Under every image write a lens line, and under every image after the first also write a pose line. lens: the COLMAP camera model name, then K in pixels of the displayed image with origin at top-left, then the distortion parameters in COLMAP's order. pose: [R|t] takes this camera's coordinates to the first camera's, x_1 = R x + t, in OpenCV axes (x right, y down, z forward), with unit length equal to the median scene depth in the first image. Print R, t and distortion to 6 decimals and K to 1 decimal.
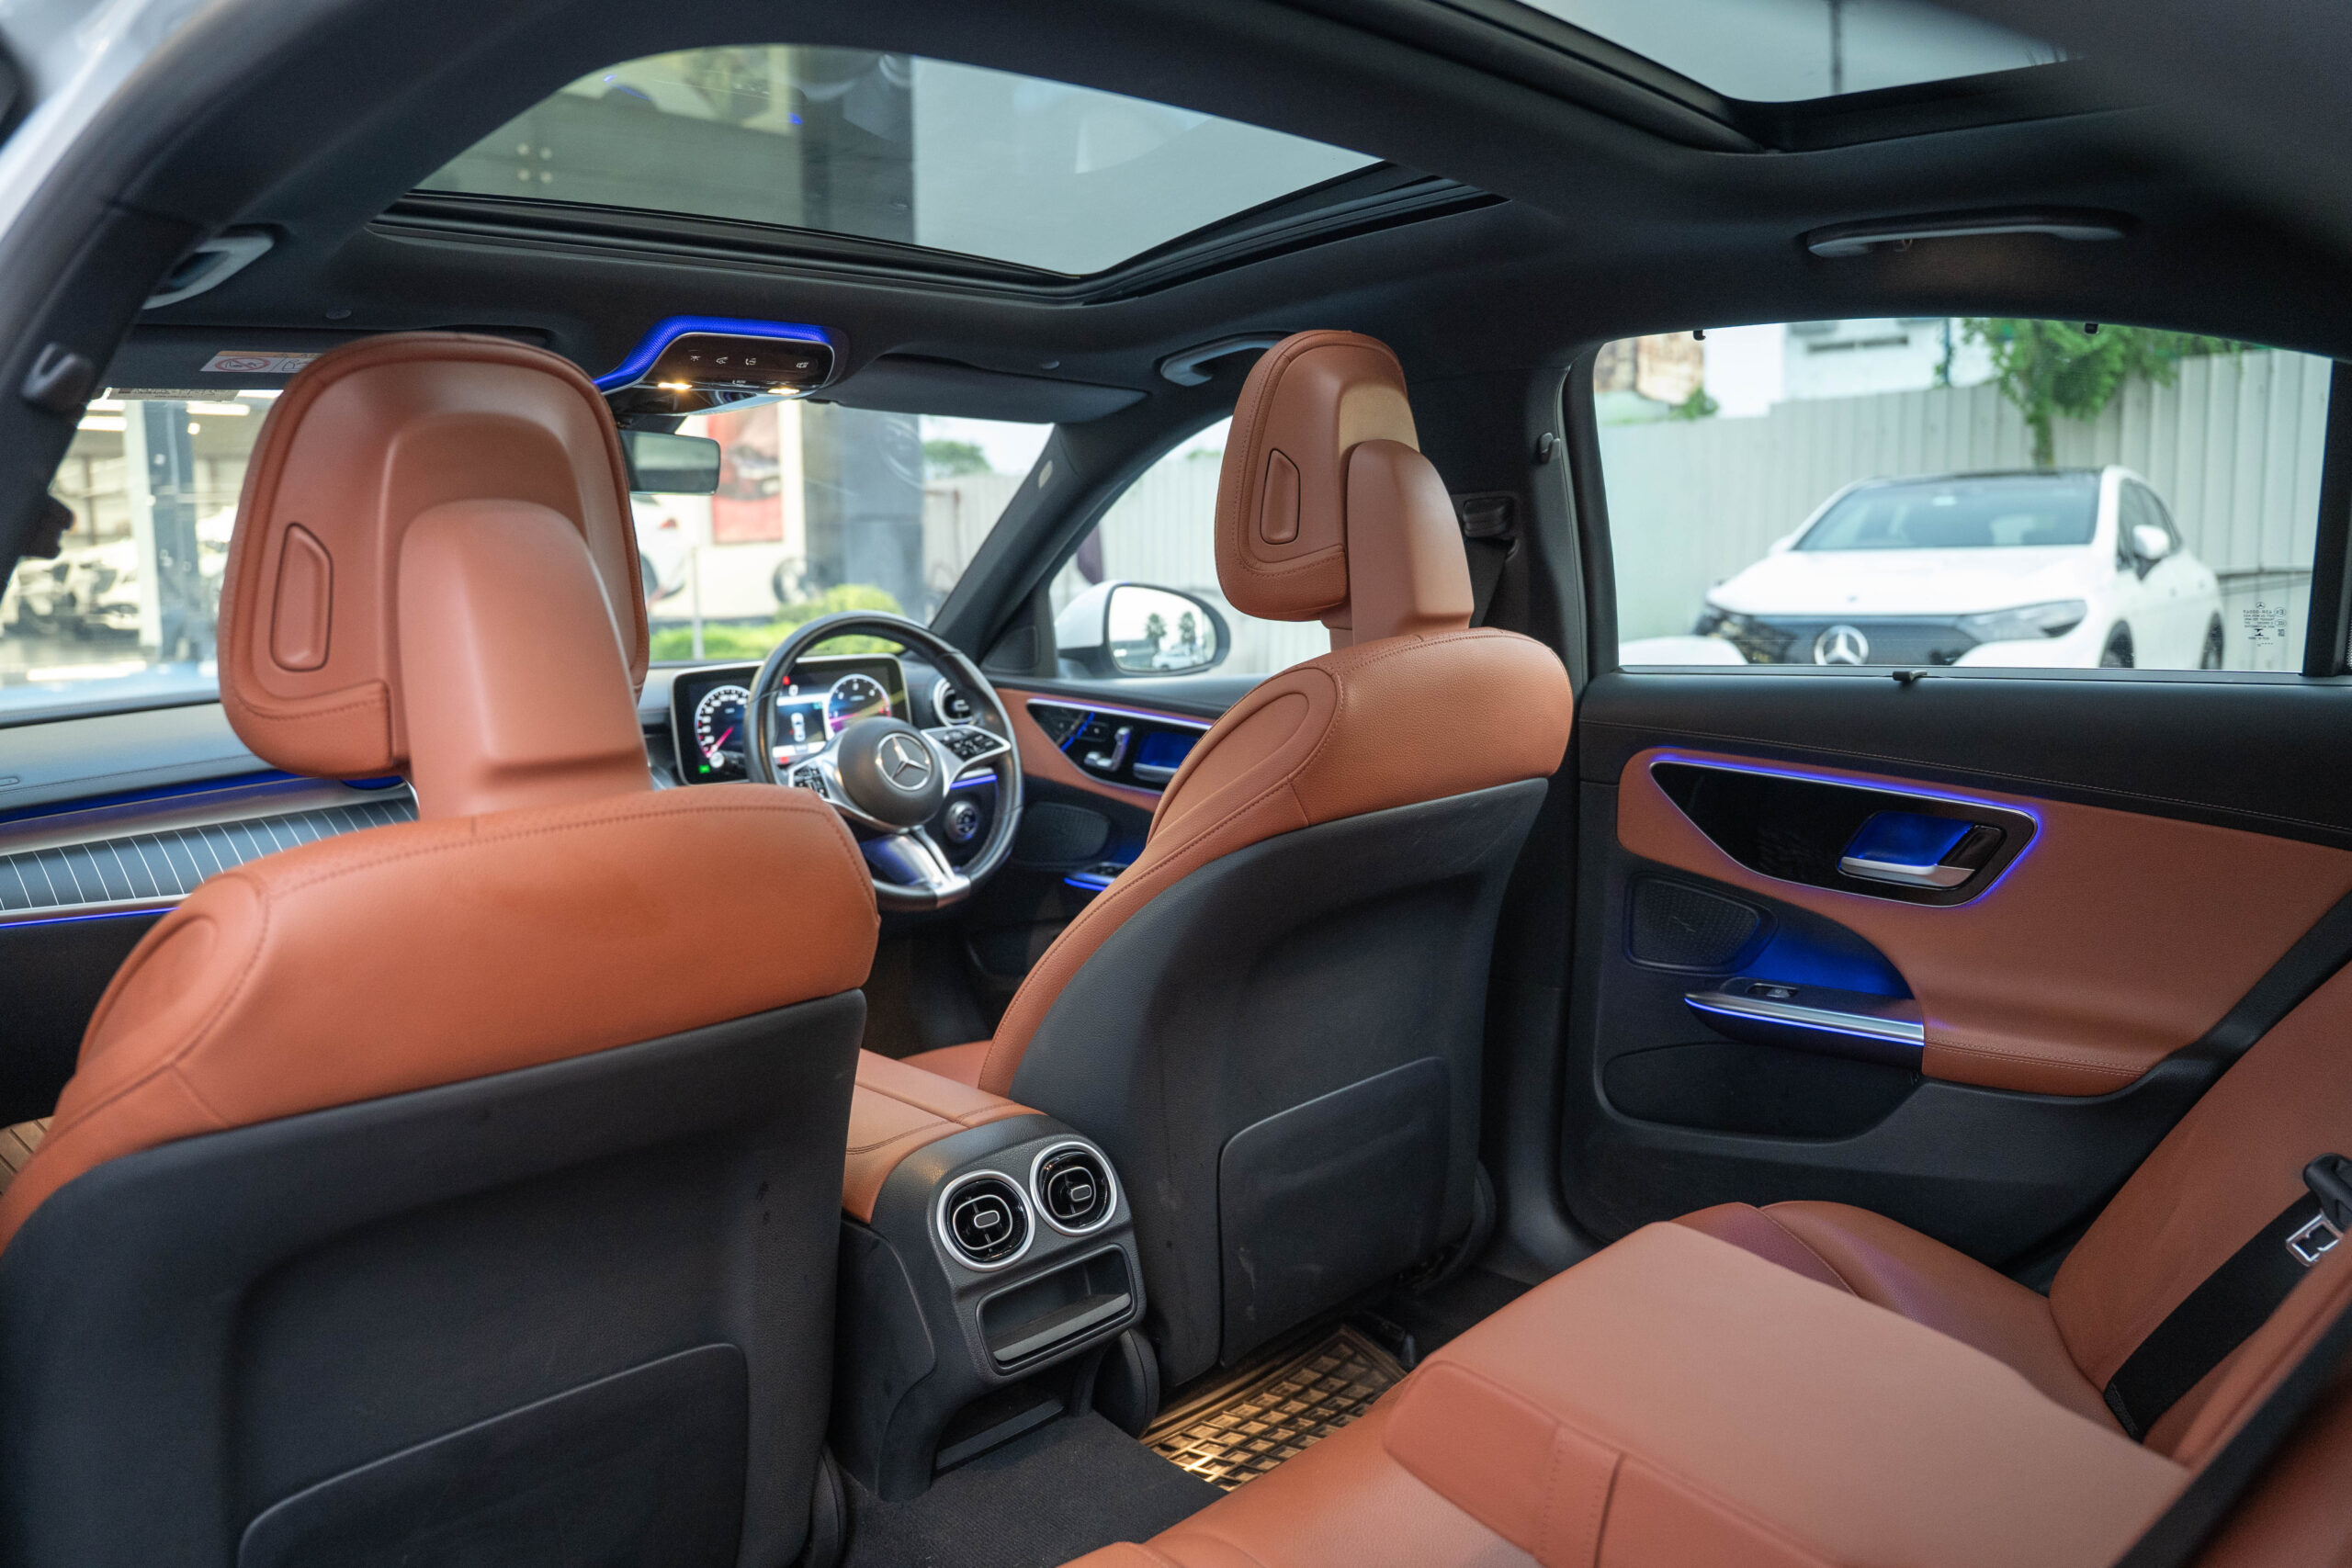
lens RADIAL K [[1625.0, 0, 1124.9], [0, 1625.0, 794.6], [0, 0, 1]] dist [-0.140223, 0.089555]
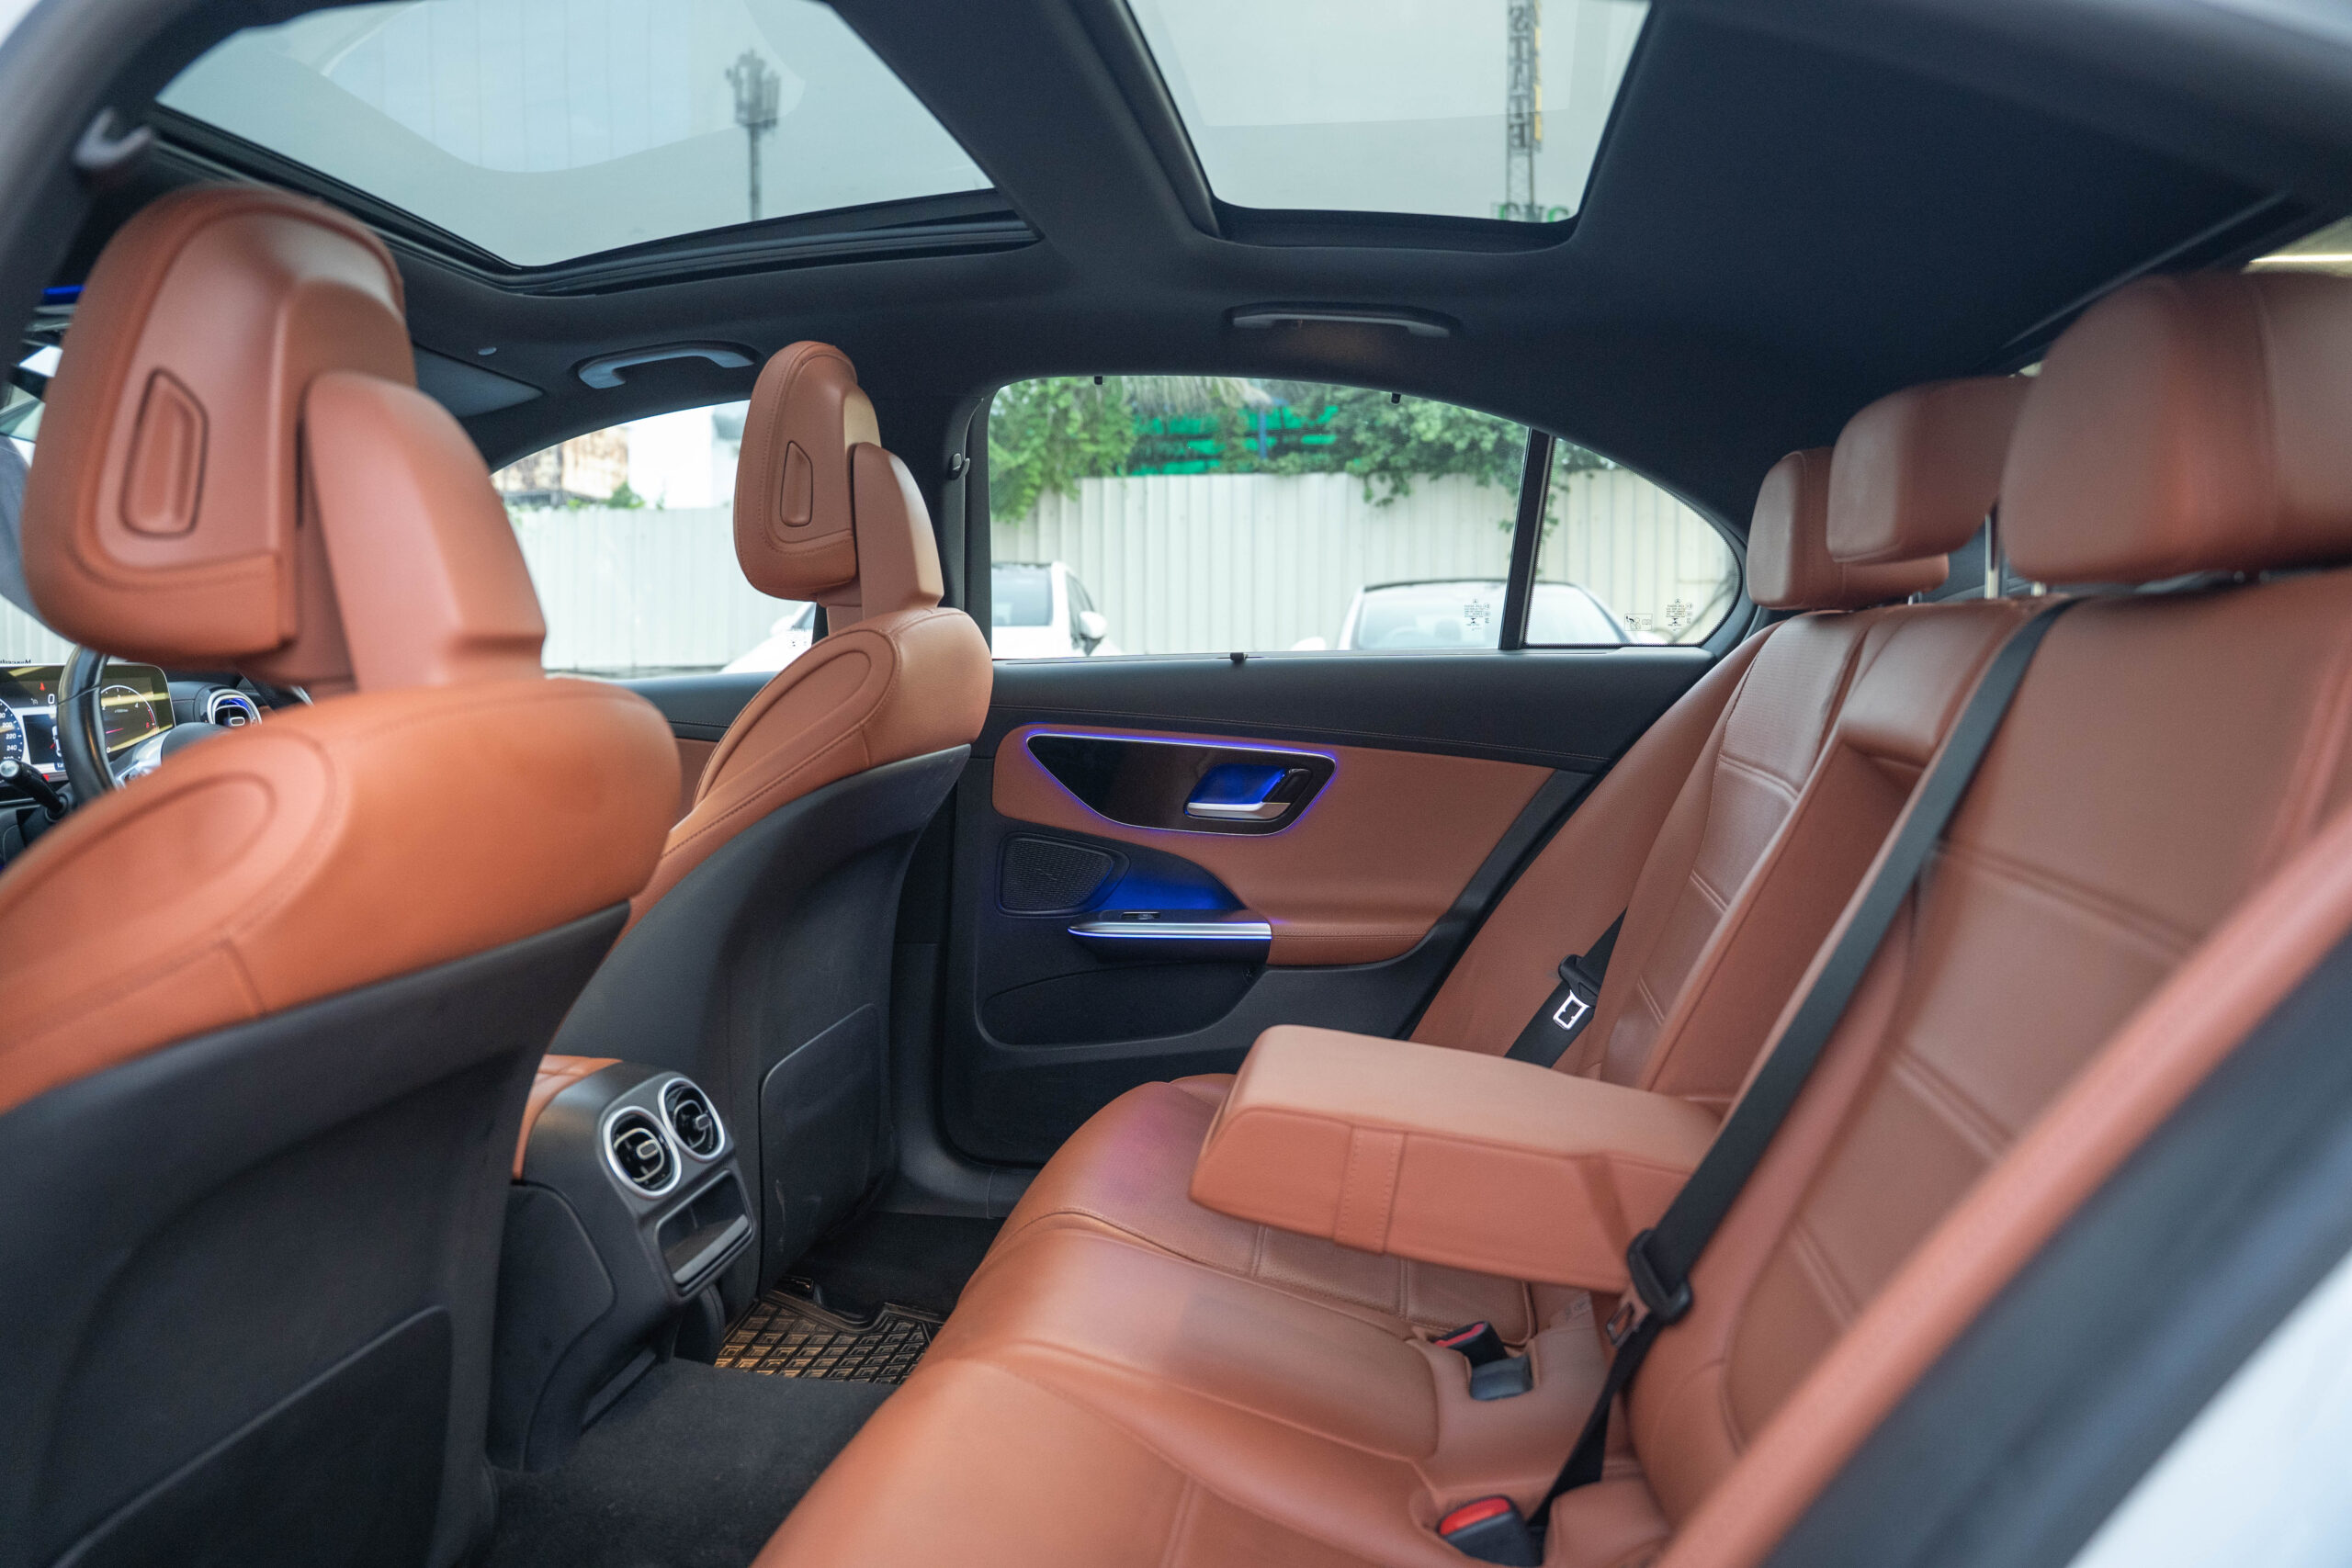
lens RADIAL K [[1625.0, 0, 1124.9], [0, 1625.0, 794.6], [0, 0, 1]] dist [-0.140223, 0.089555]
pose [[0.801303, -0.027527, 0.597626, -0.382211], [0.061600, 0.997428, -0.036651, 0.081874], [-0.595079, 0.066182, 0.800937, -0.008366]]
